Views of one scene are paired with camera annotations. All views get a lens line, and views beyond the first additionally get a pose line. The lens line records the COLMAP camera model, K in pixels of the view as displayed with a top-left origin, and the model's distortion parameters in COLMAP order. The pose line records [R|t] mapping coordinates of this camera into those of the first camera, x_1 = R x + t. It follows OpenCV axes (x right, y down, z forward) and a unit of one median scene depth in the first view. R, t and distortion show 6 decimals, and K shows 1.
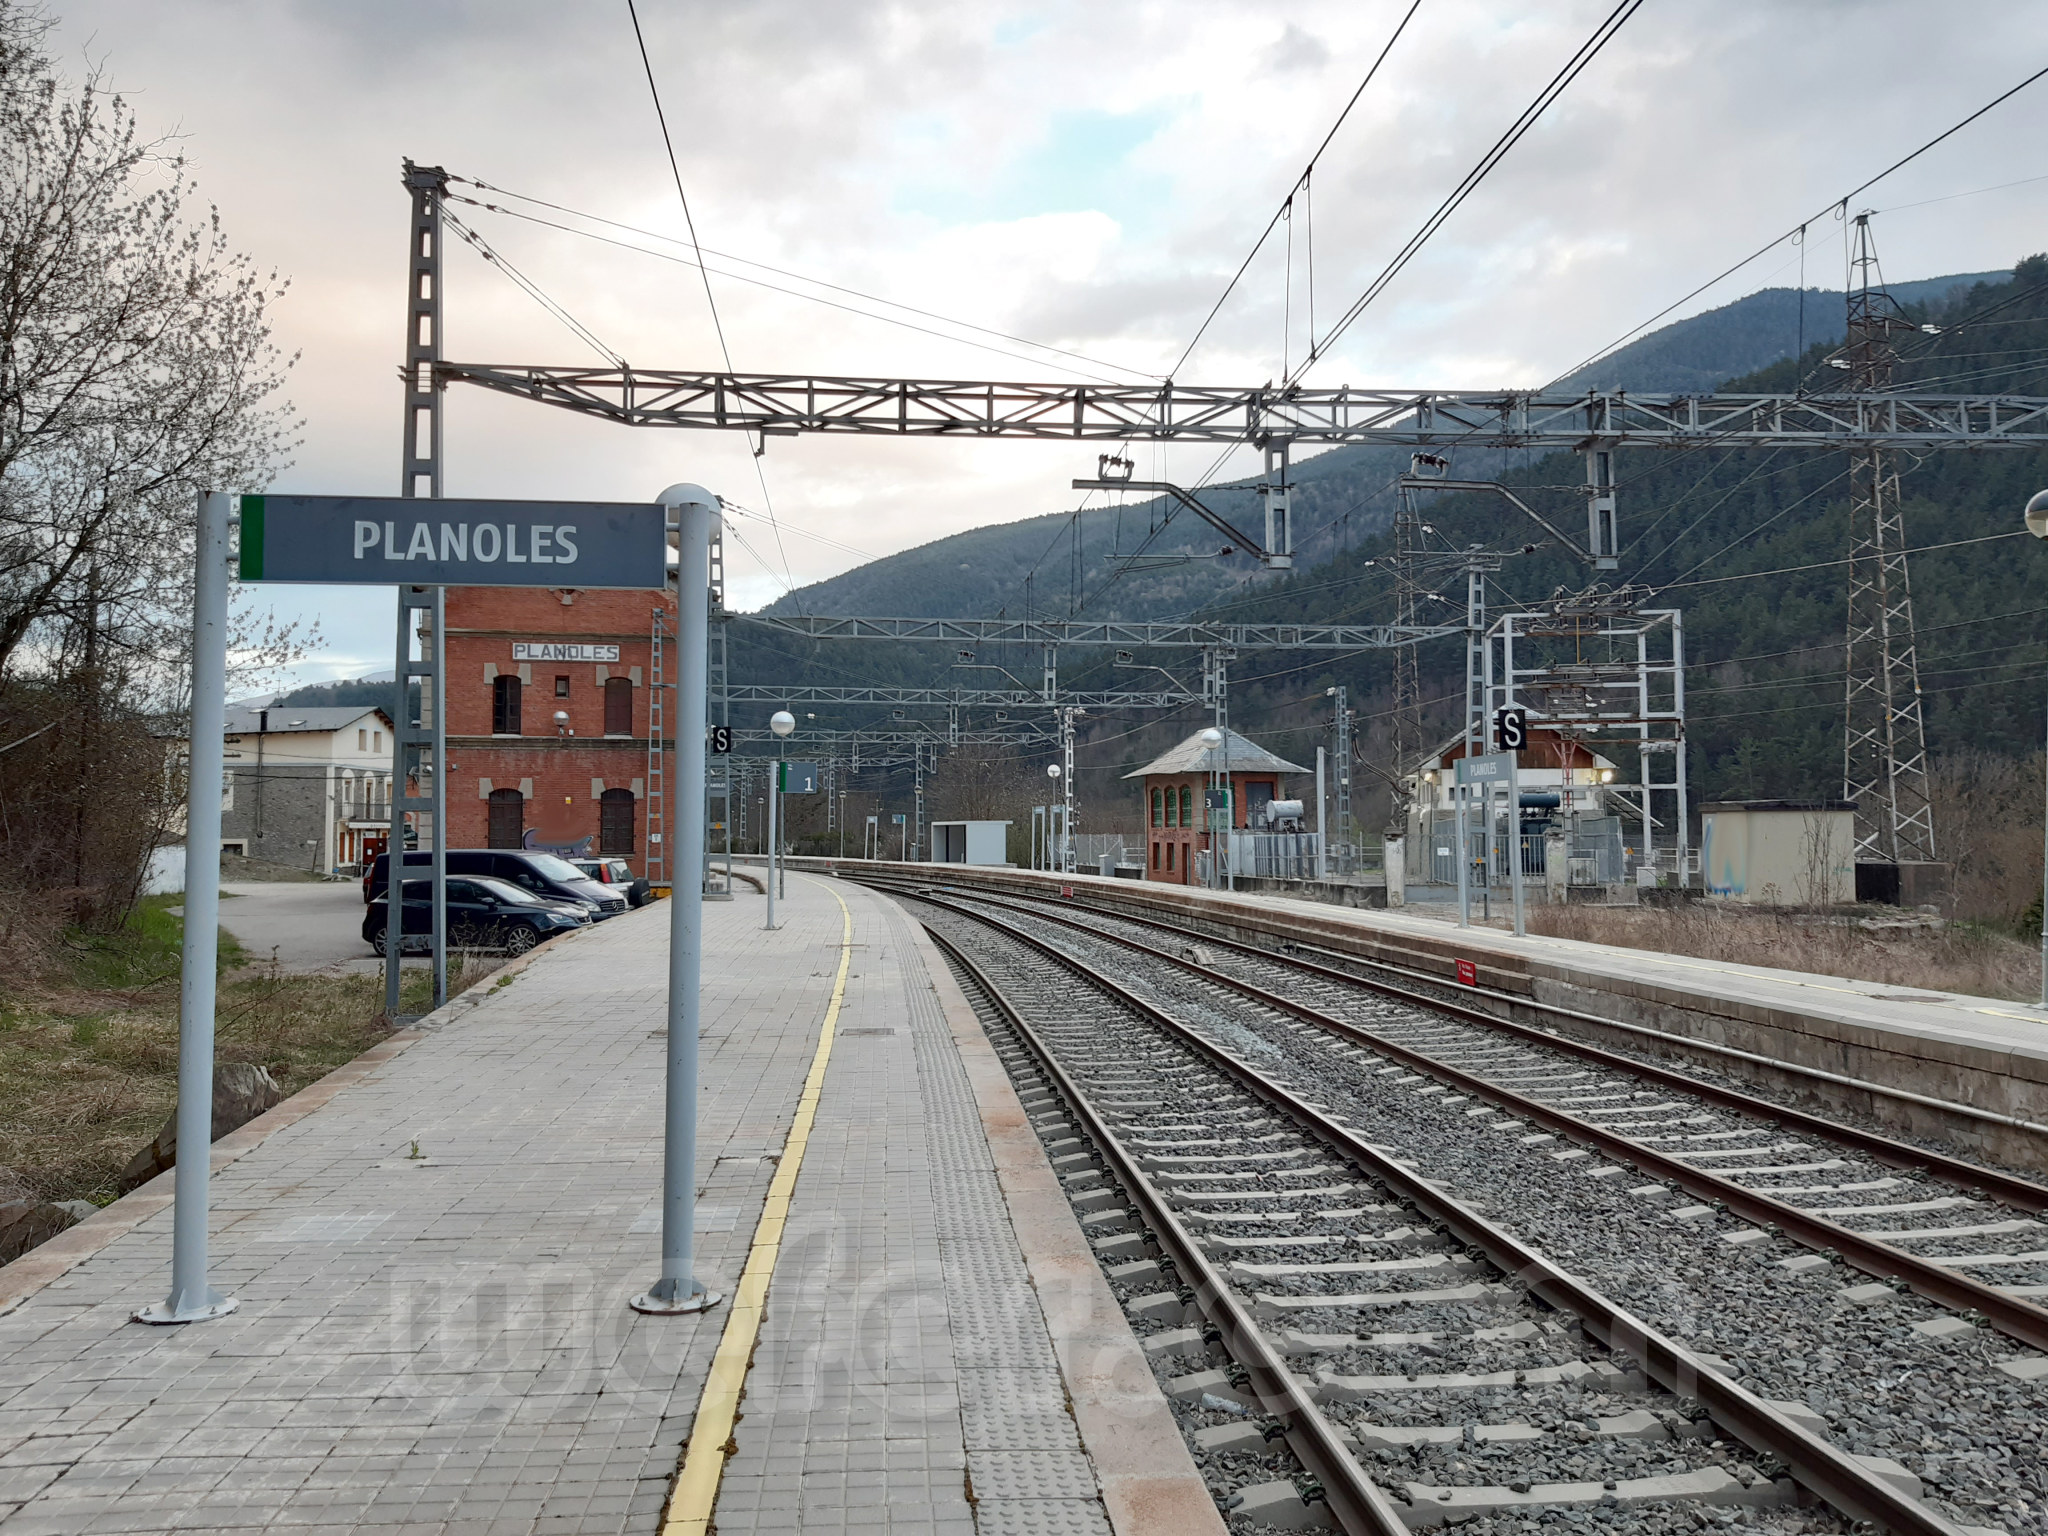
lens RADIAL K [[1572.9, 0, 1068.1], [0, 1572.9, 745.6], [0, 0, 1]] dist [0.076321, -0.137200]
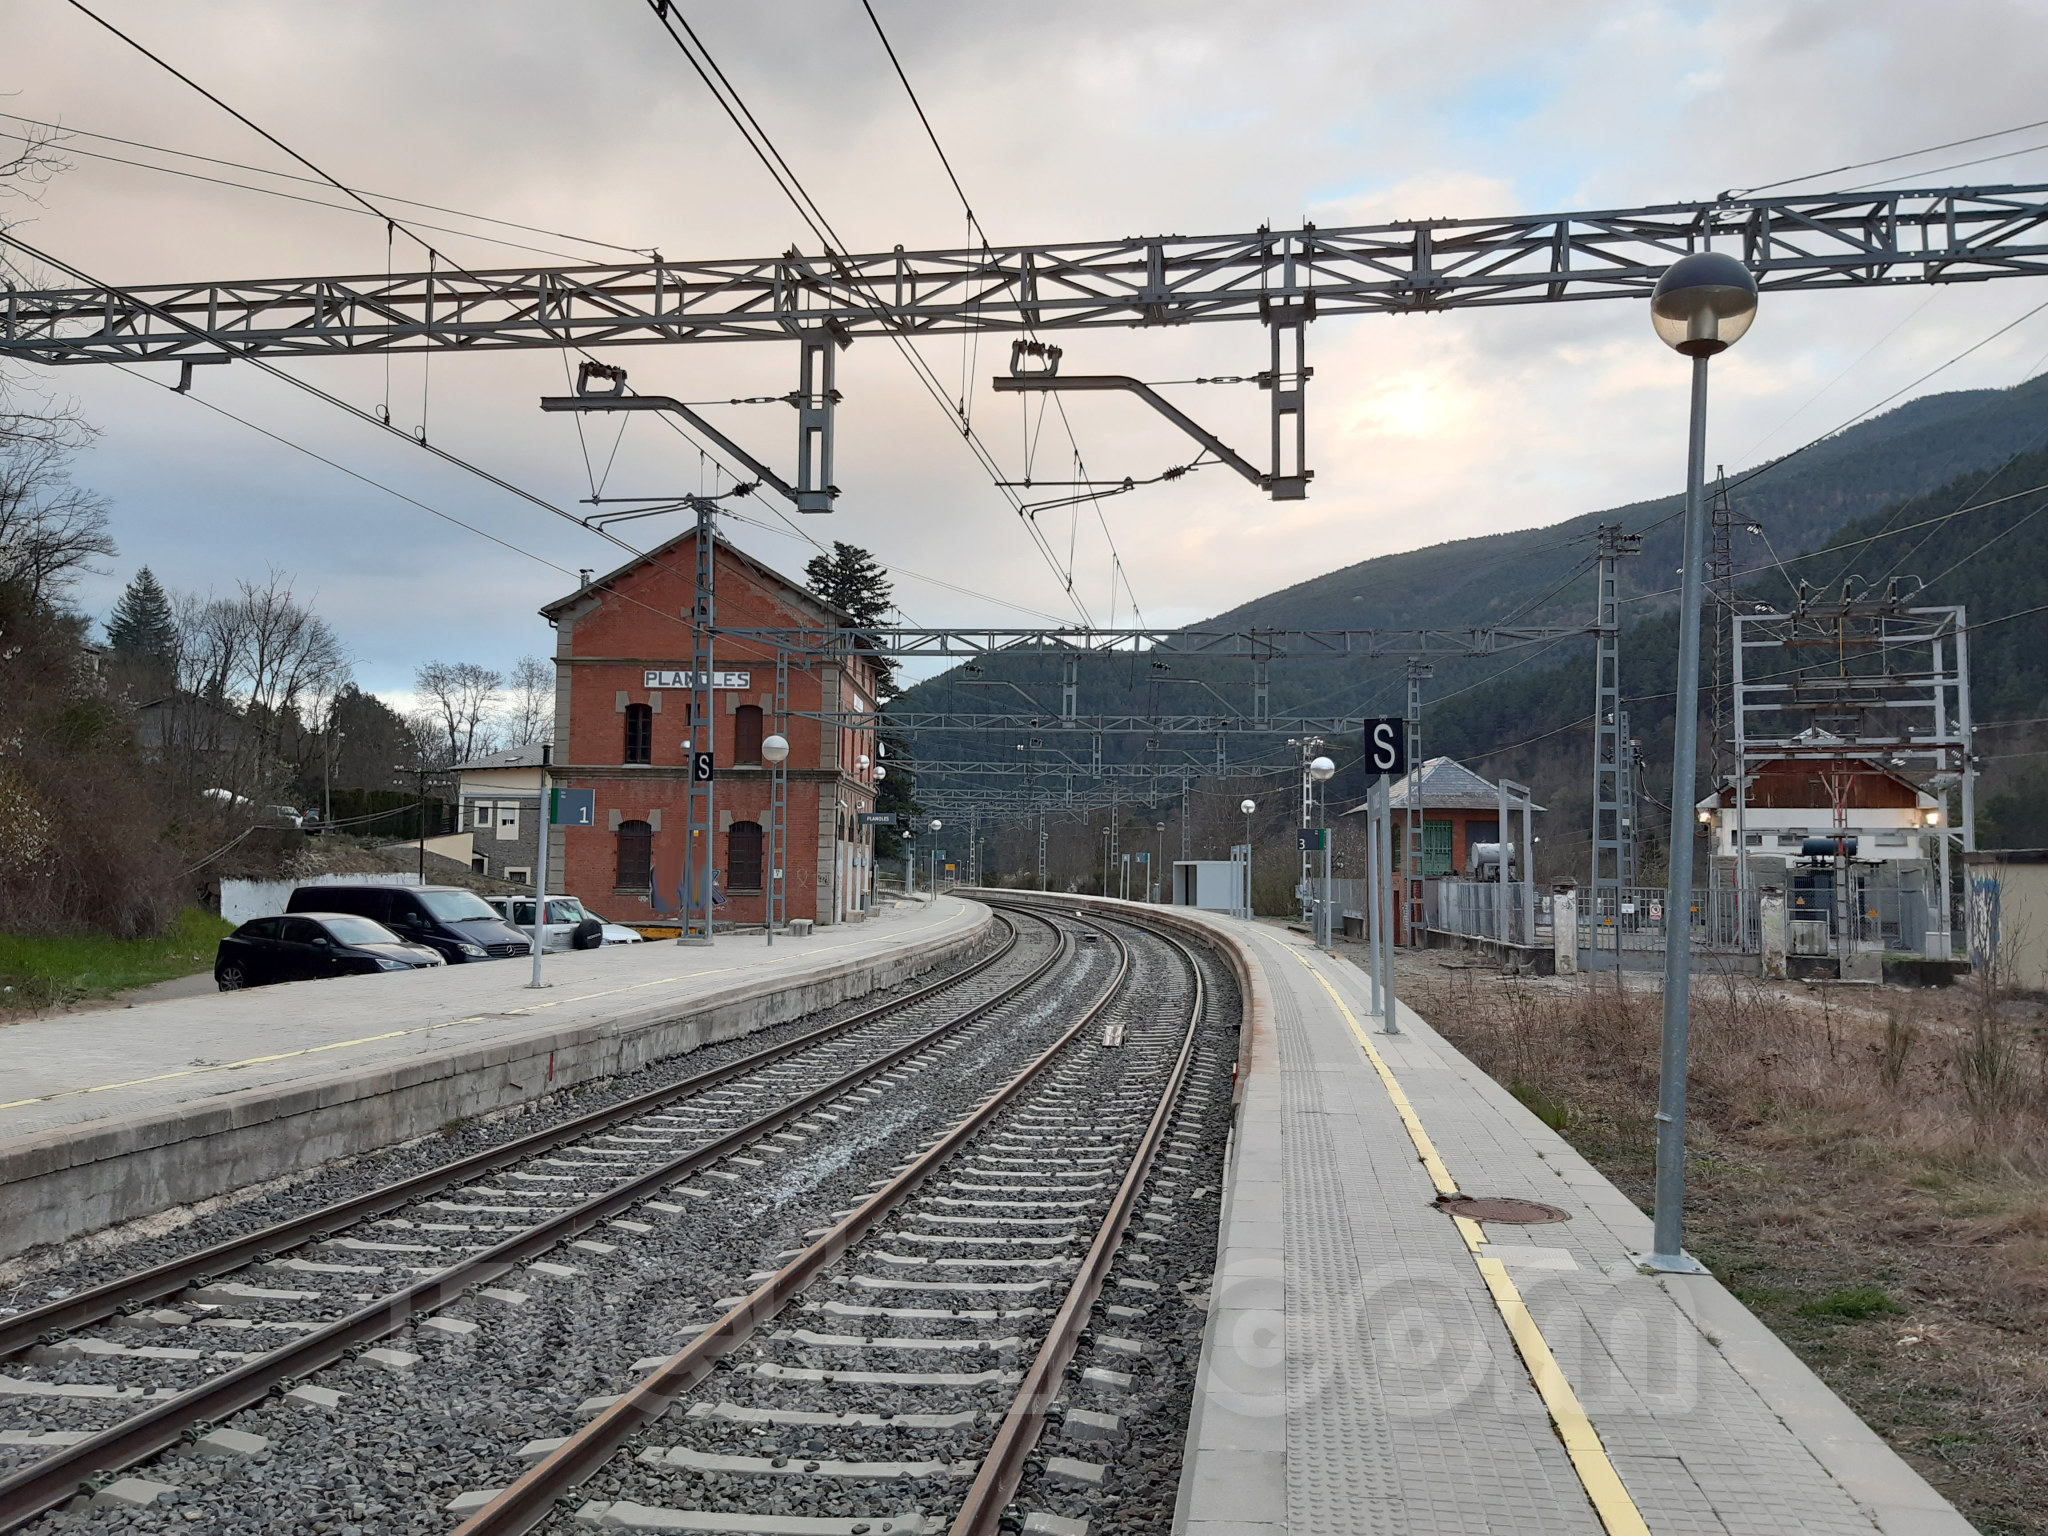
lens RADIAL K [[1572.9, 0, 1118.6], [0, 1572.9, 775.8], [0, 0, 1]] dist [0.076321, -0.137200]
pose [[0.969986, 0.002044, -0.243151, 0.166655], [-0.003292, 0.999983, -0.004728, 0.003463], [0.243138, 0.005387, 0.969977, 0.131676]]
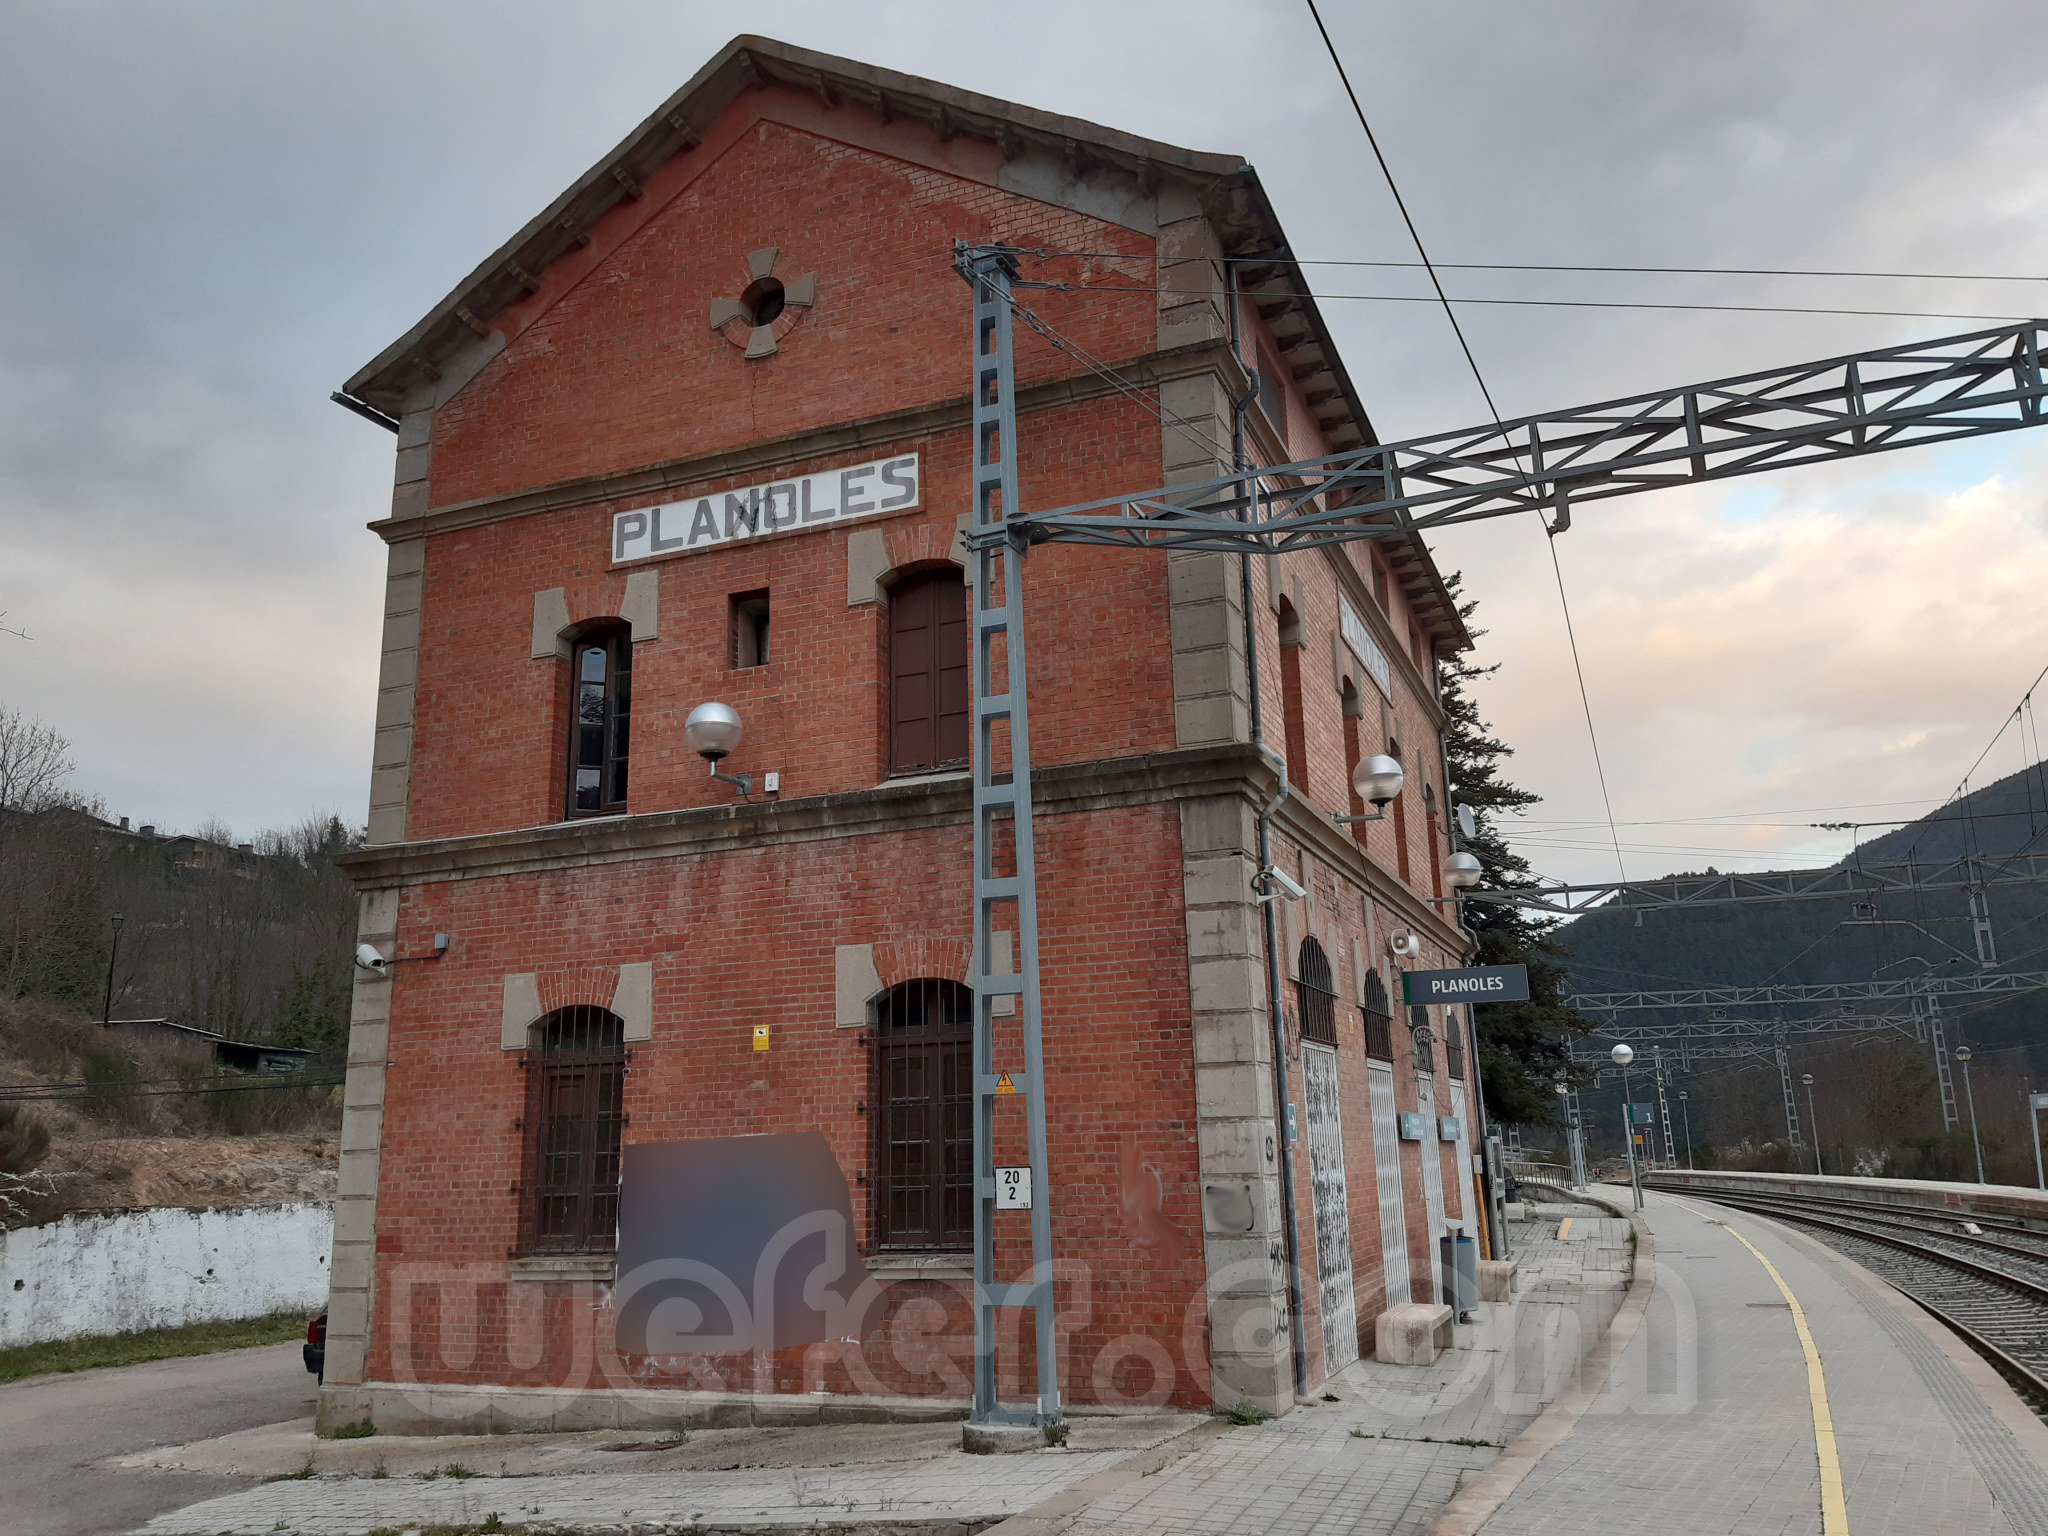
lens RADIAL K [[1572.9, 0, 1024.4], [0, 1572.9, 734.7], [0, 0, 1]] dist [0.076321, -0.137200]
pose [[0.813440, -0.159960, -0.559221, -0.127628], [0.056686, 0.978666, -0.197484, 0.039478], [0.578880, 0.128941, 0.805153, 0.810979]]
